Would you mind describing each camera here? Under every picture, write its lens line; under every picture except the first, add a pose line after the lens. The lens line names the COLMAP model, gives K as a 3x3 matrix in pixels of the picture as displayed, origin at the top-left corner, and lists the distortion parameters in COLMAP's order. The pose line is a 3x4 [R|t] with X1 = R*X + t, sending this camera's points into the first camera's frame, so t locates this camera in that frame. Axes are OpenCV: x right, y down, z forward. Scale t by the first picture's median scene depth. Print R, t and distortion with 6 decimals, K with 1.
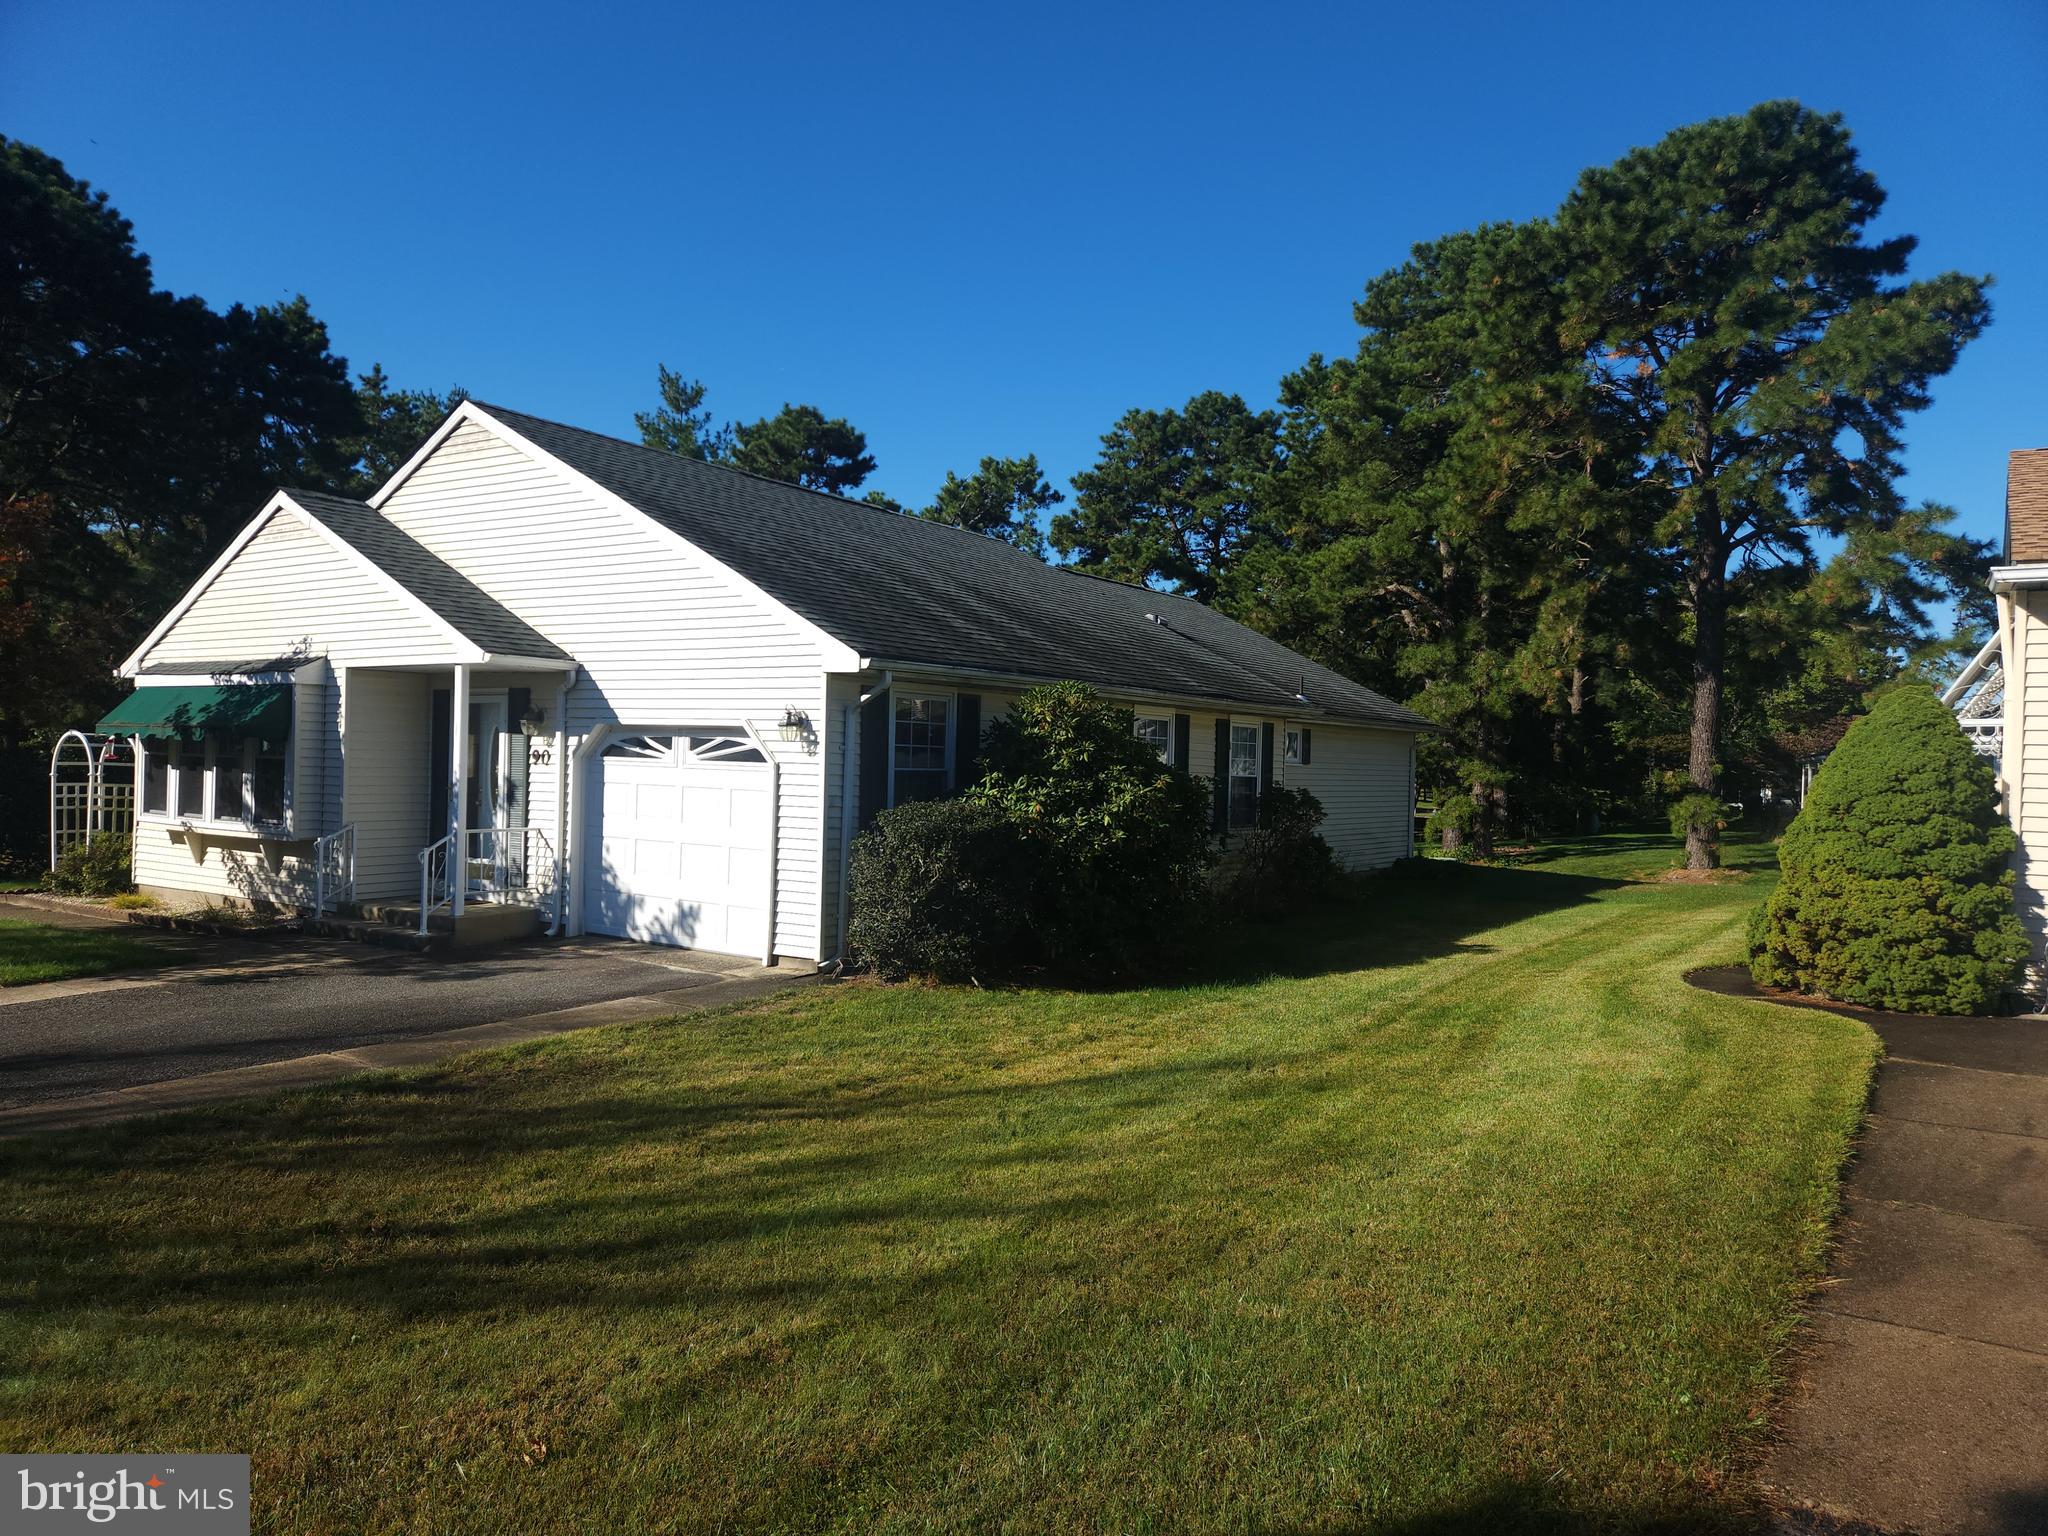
lens RADIAL K [[1352.1, 0, 1033.3], [0, 1352.1, 779.7], [0, 0, 1]] dist [0.079053, -0.069051]
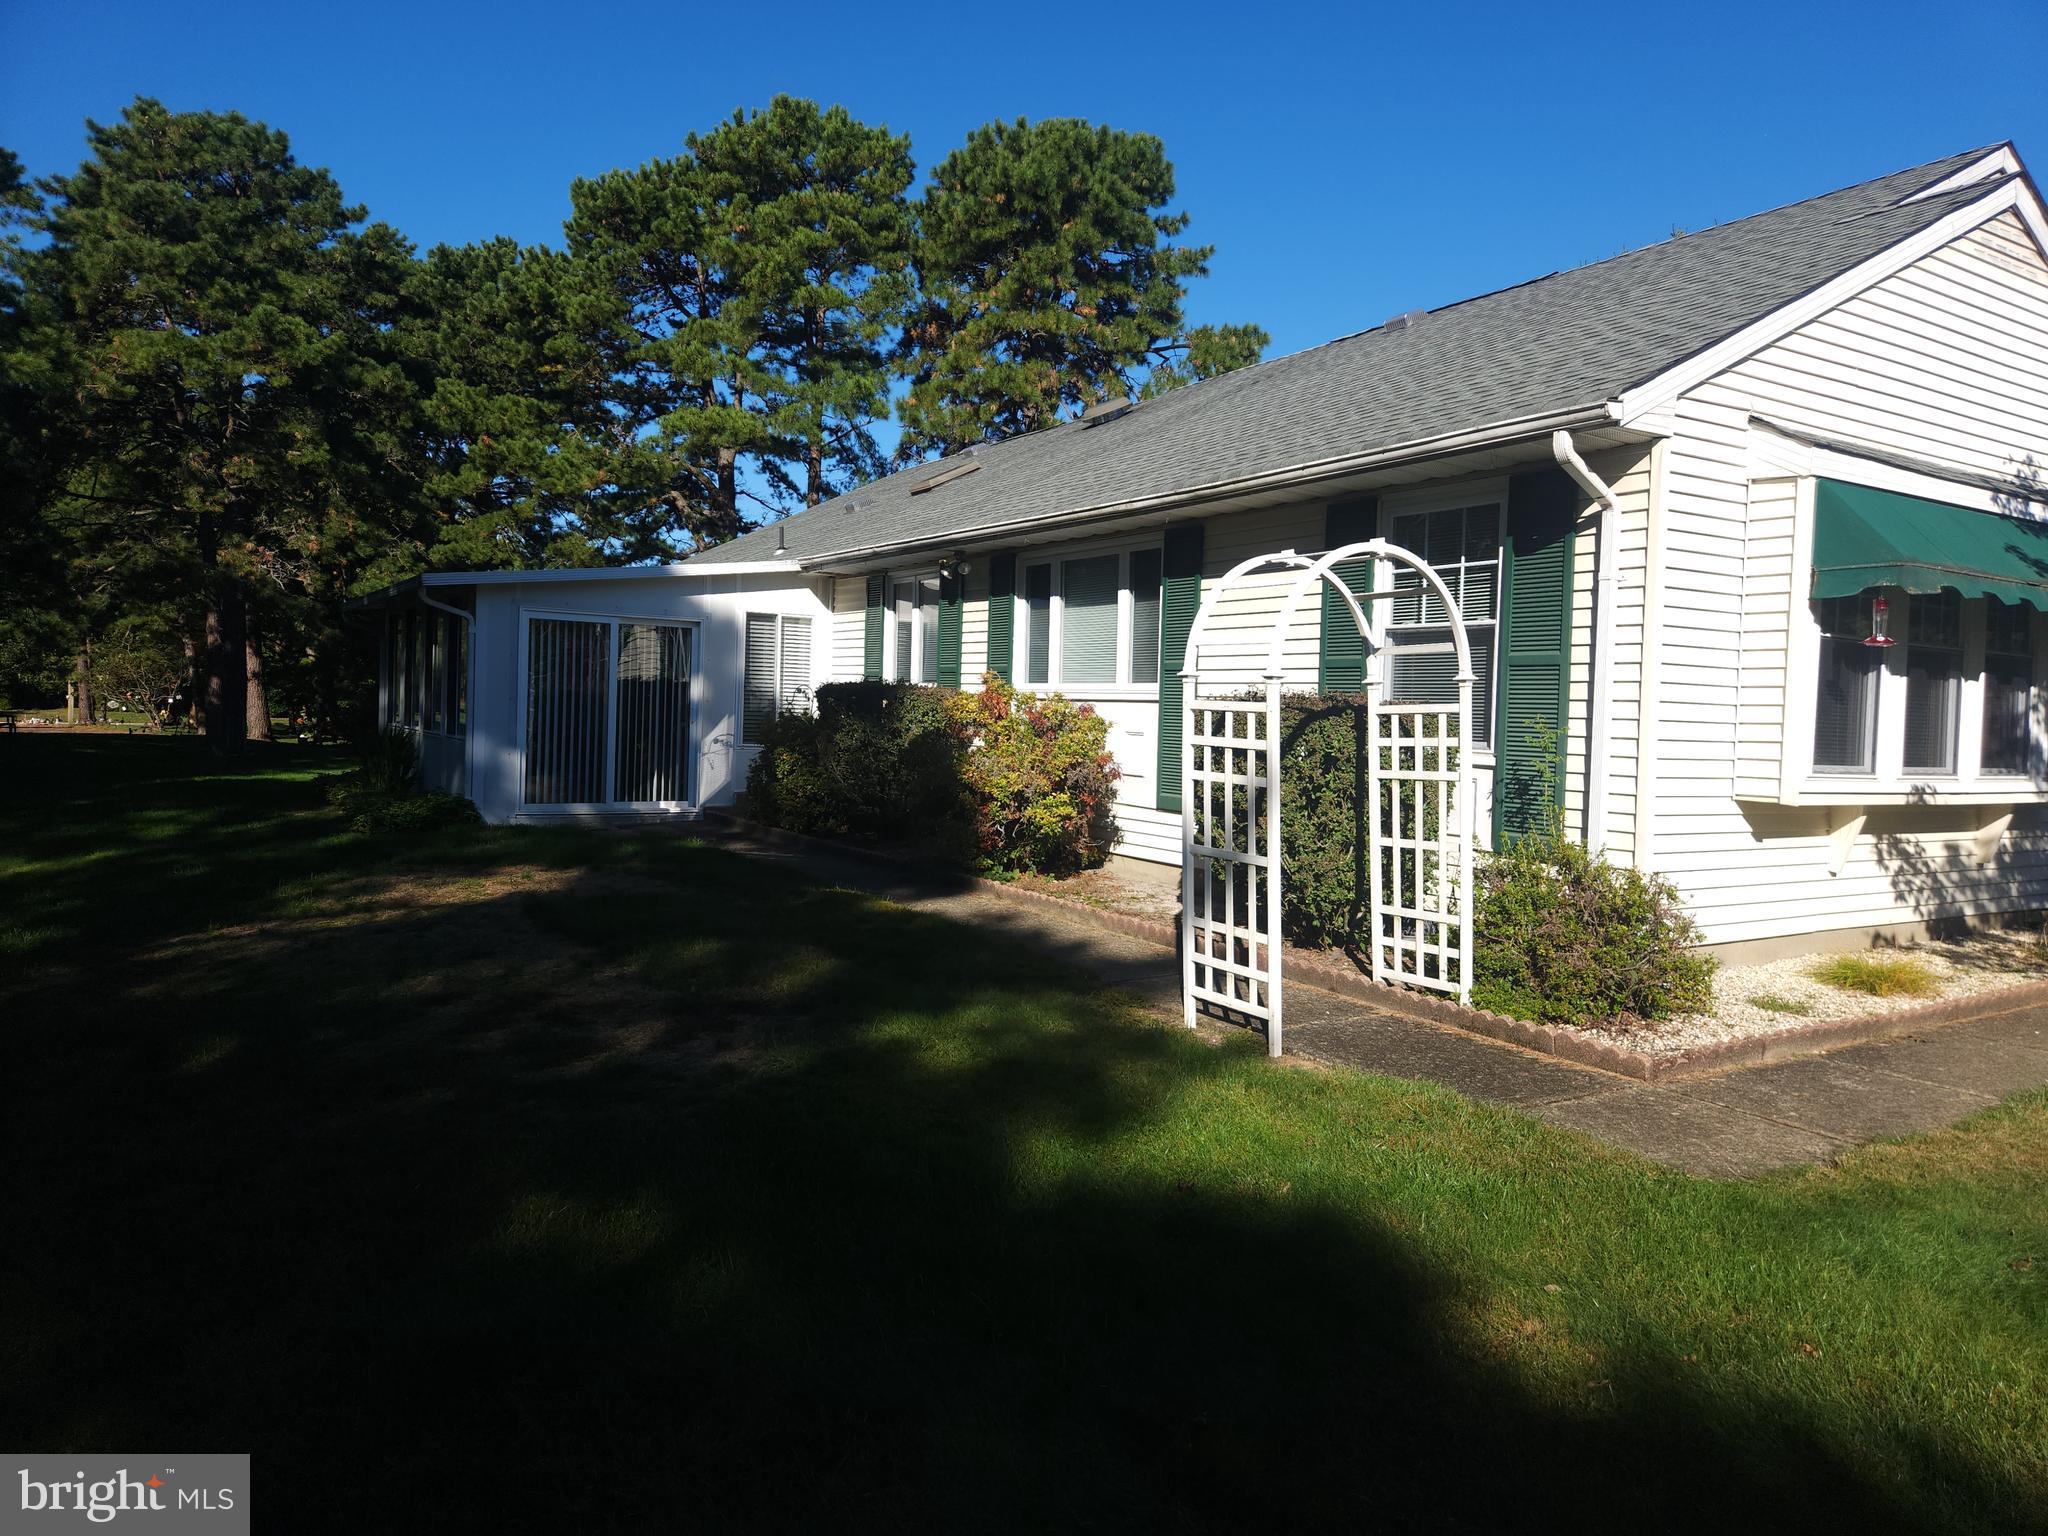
lens RADIAL K [[1352.1, 0, 1045.9], [0, 1352.1, 750.5], [0, 0, 1]] dist [0.079053, -0.069051]
pose [[0.388985, -0.035520, 0.920559, -1.207417], [-0.012225, 0.998969, 0.043711, 0.001165], [-0.921163, -0.028256, 0.388150, 1.125369]]
